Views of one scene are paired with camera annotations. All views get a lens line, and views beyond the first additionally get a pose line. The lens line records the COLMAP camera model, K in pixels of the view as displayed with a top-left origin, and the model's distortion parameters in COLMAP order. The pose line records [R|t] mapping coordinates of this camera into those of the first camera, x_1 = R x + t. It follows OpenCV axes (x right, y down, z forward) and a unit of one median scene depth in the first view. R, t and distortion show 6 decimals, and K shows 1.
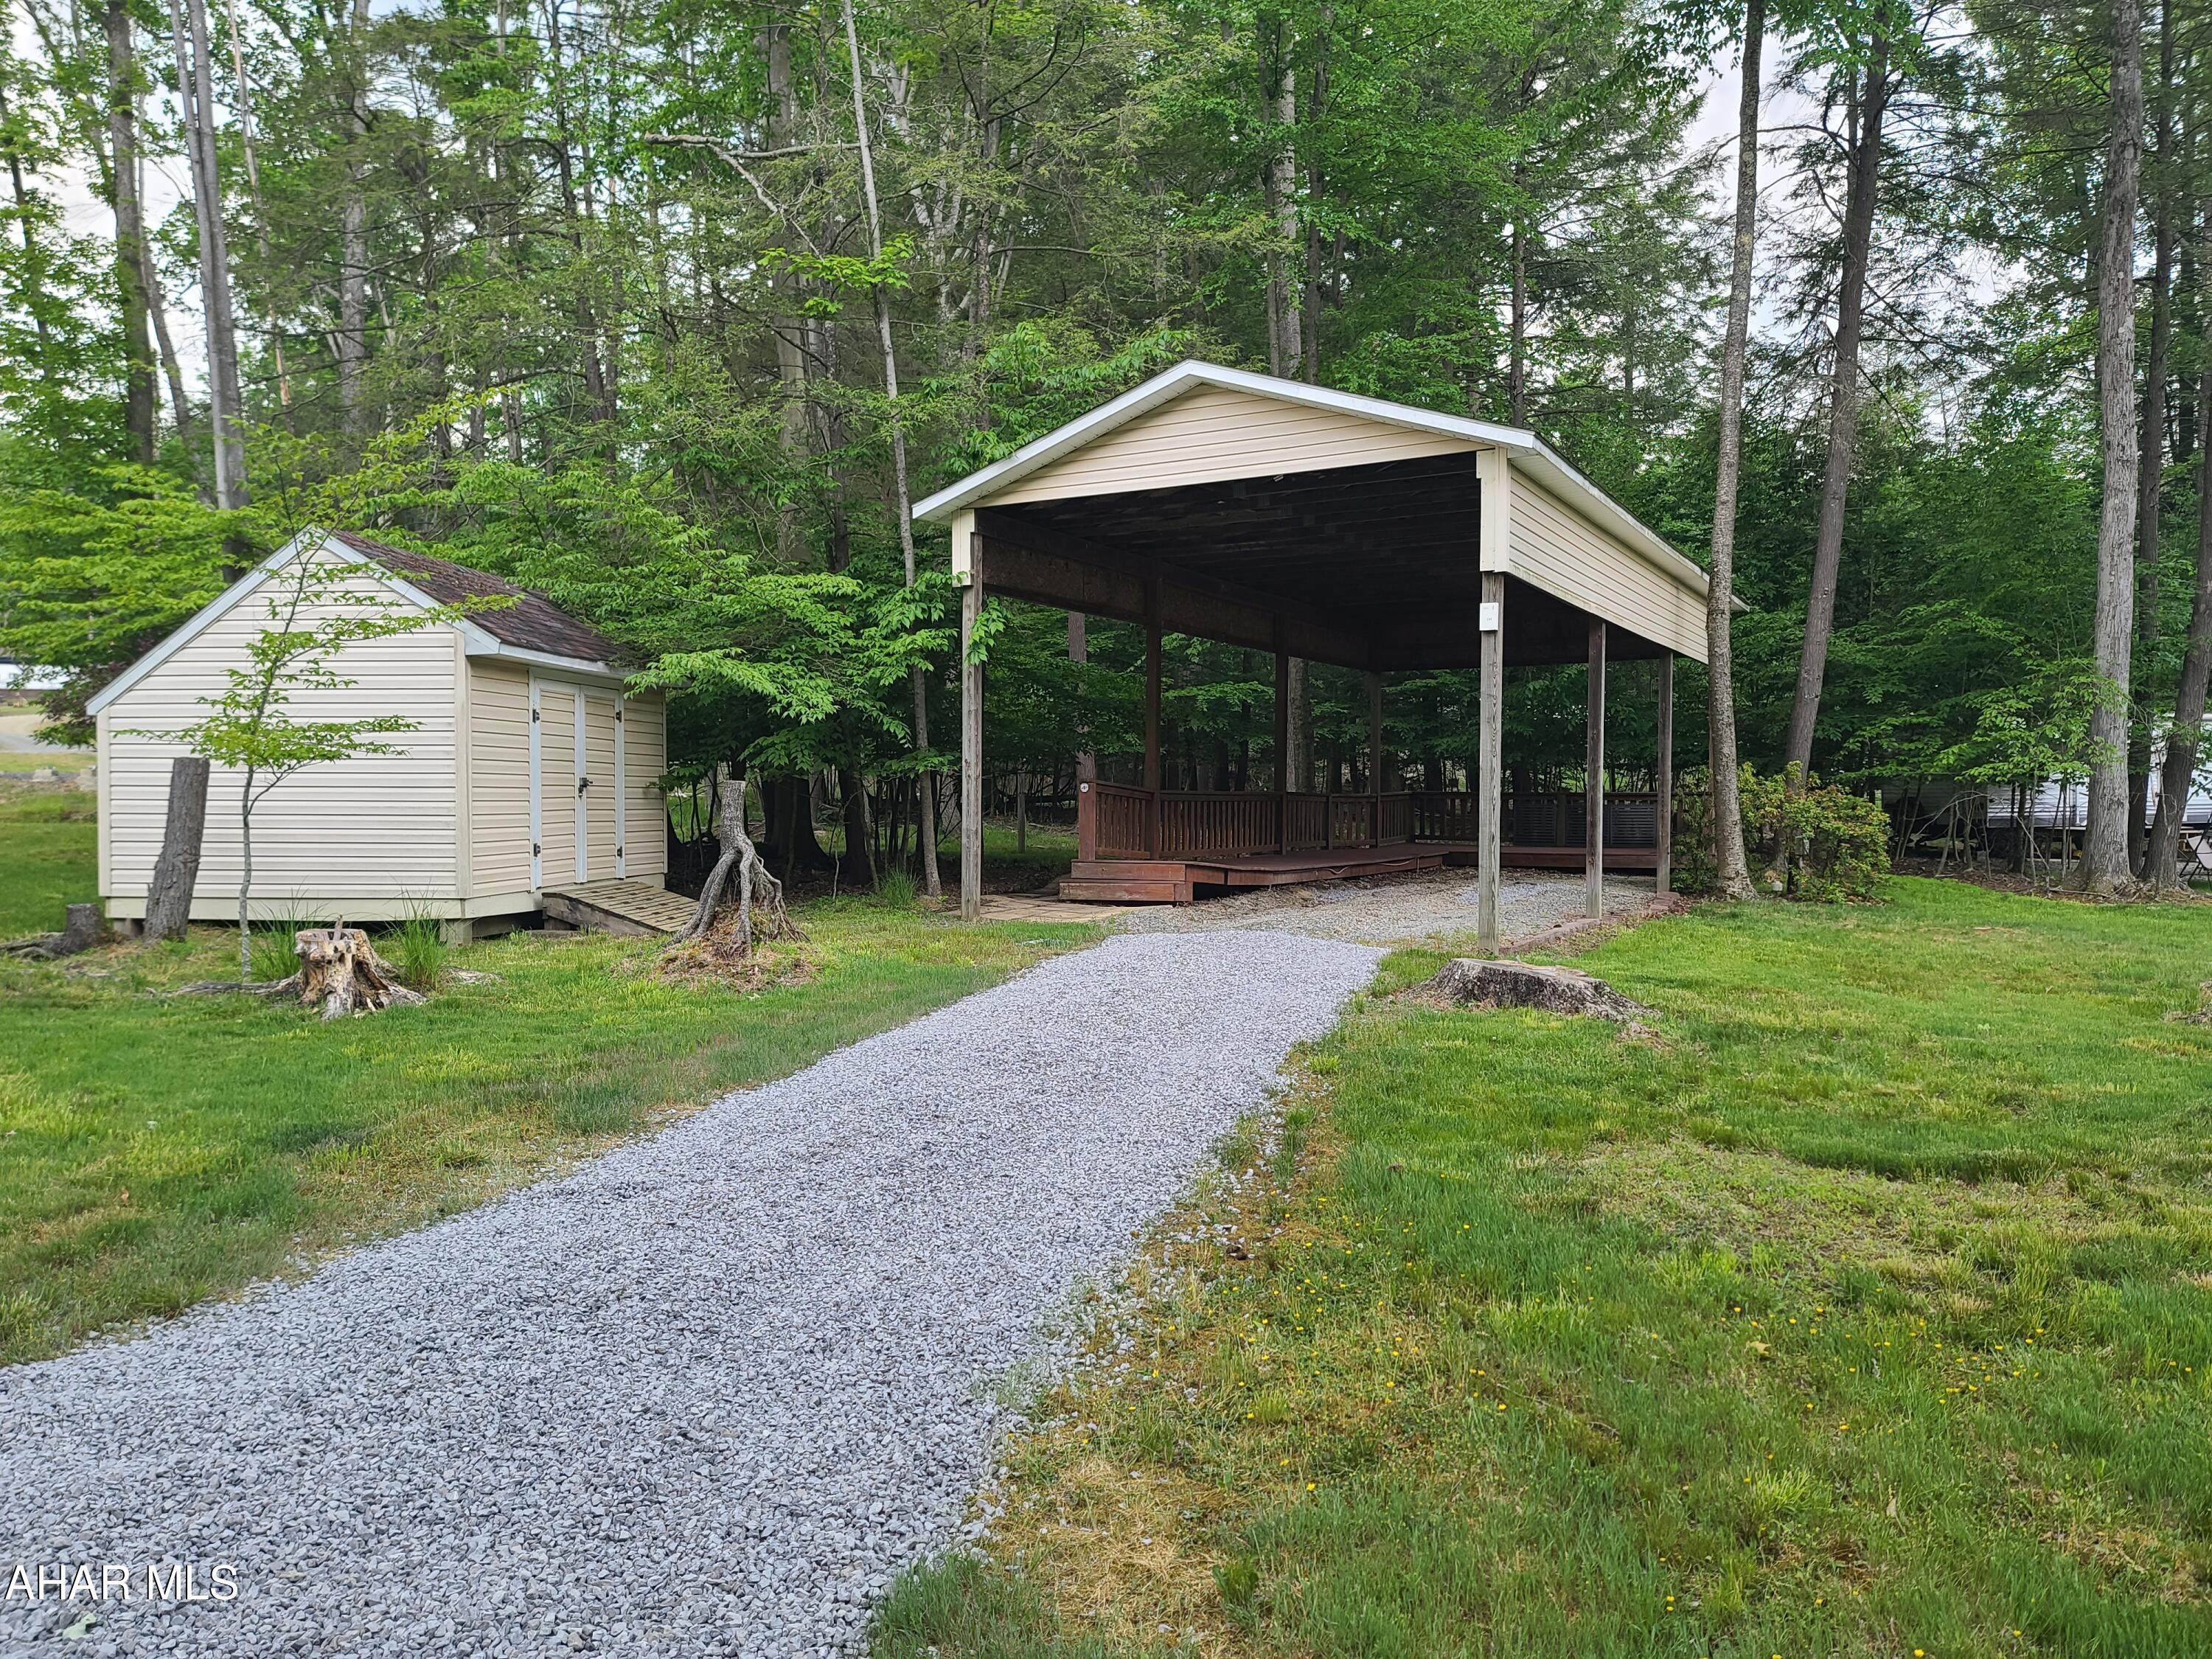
lens RADIAL K [[1590.2, 0, 1129.5], [0, 1590.2, 826.7], [0, 0, 1]] dist [0.092295, -0.064998]
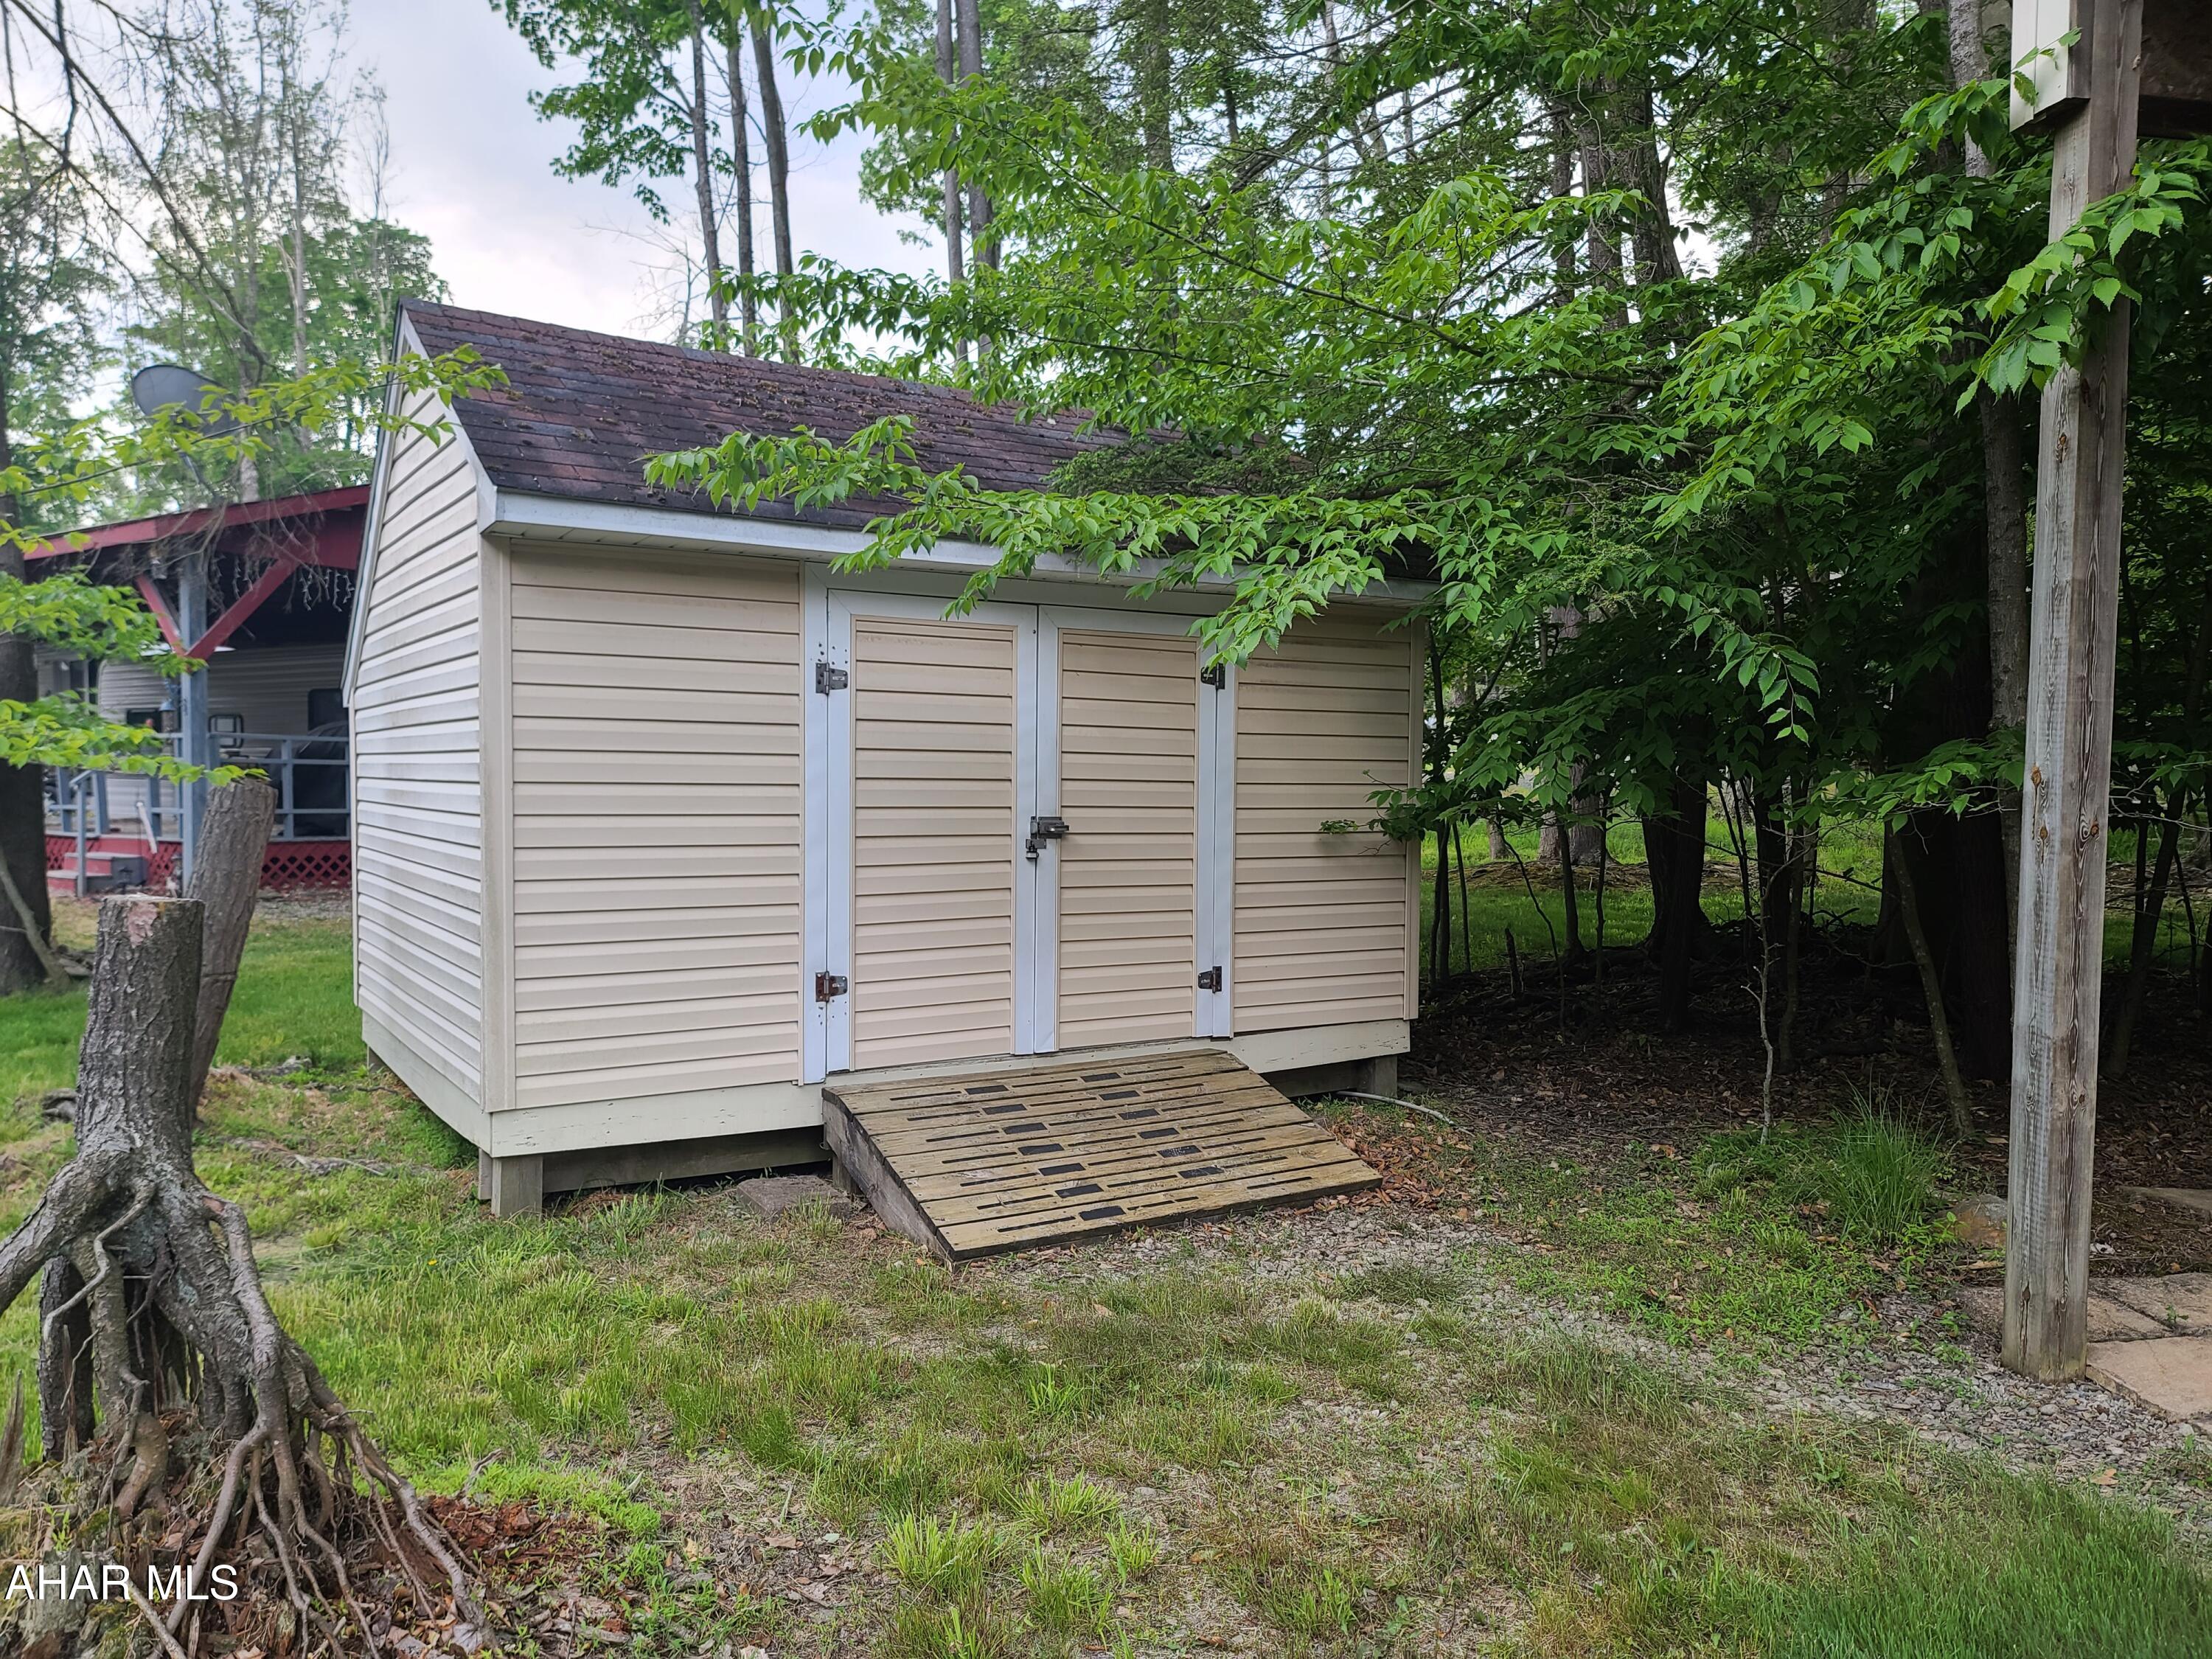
lens RADIAL K [[1590.2, 0, 1129.5], [0, 1590.2, 826.7], [0, 0, 1]] dist [0.092295, -0.064998]
pose [[0.636753, 0.028591, -0.770537, 0.011029], [-0.027840, 0.999513, 0.014081, -0.034499], [0.770565, 0.012485, 0.637239, 0.738101]]
